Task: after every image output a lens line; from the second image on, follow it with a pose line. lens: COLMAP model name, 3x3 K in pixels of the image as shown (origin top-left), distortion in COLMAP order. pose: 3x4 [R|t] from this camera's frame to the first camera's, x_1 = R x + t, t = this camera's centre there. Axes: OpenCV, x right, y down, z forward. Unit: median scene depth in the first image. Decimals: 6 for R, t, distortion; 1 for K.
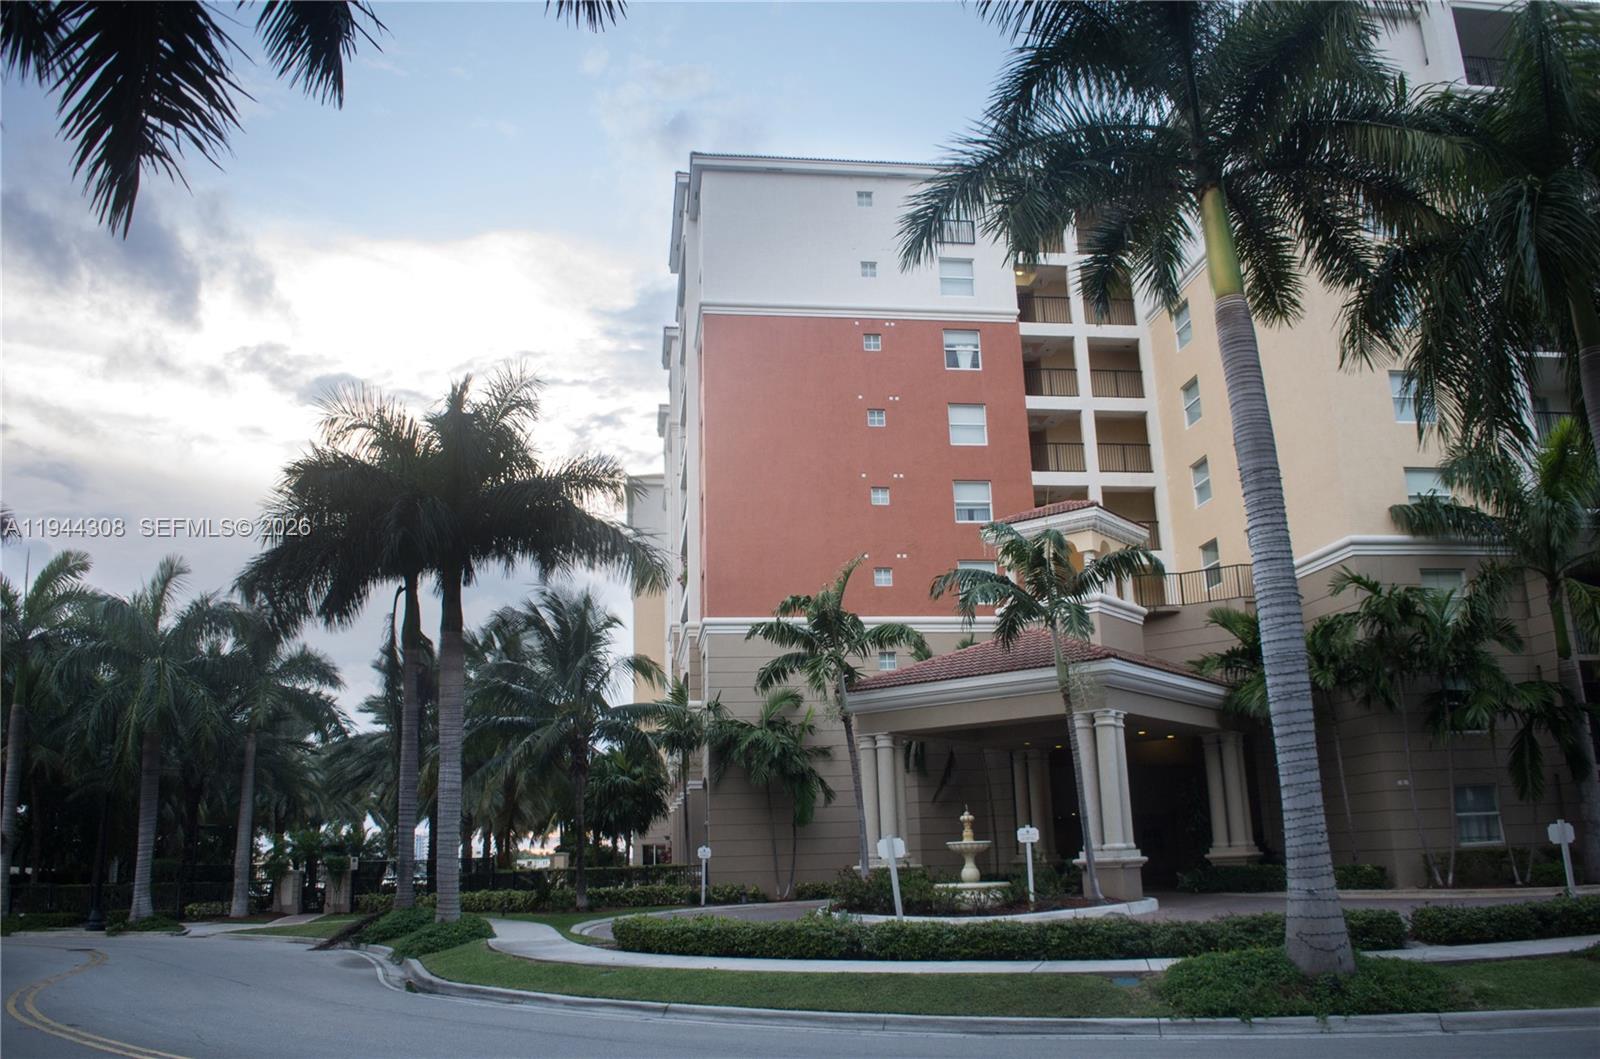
lens RADIAL K [[1258.4, 0, 800.0], [0, 1258.4, 529.5], [0, 0, 1]] dist [-0.053293, 0.000348]
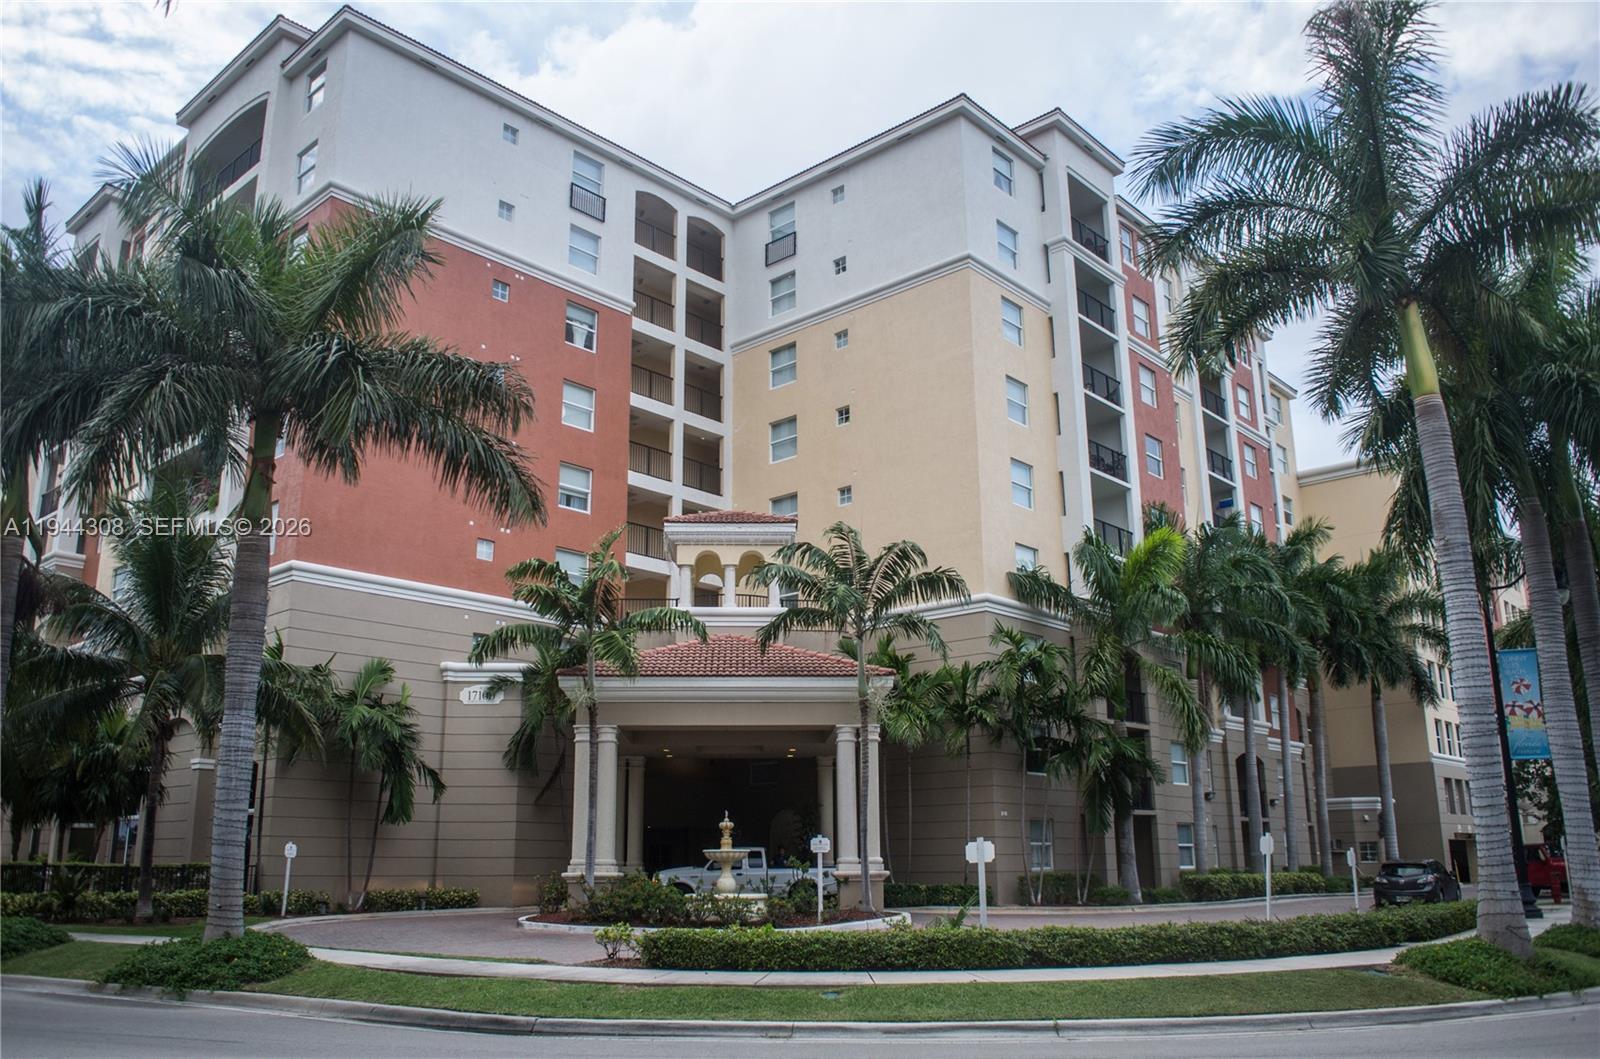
lens RADIAL K [[1258.4, 0, 800.0], [0, 1258.4, 529.5], [0, 0, 1]] dist [-0.053293, 0.000348]
pose [[0.769462, 0.188152, 0.610350, -0.378018], [-0.178545, 0.980891, -0.077289, 0.064088], [-0.613230, -0.049504, 0.788352, 0.197820]]
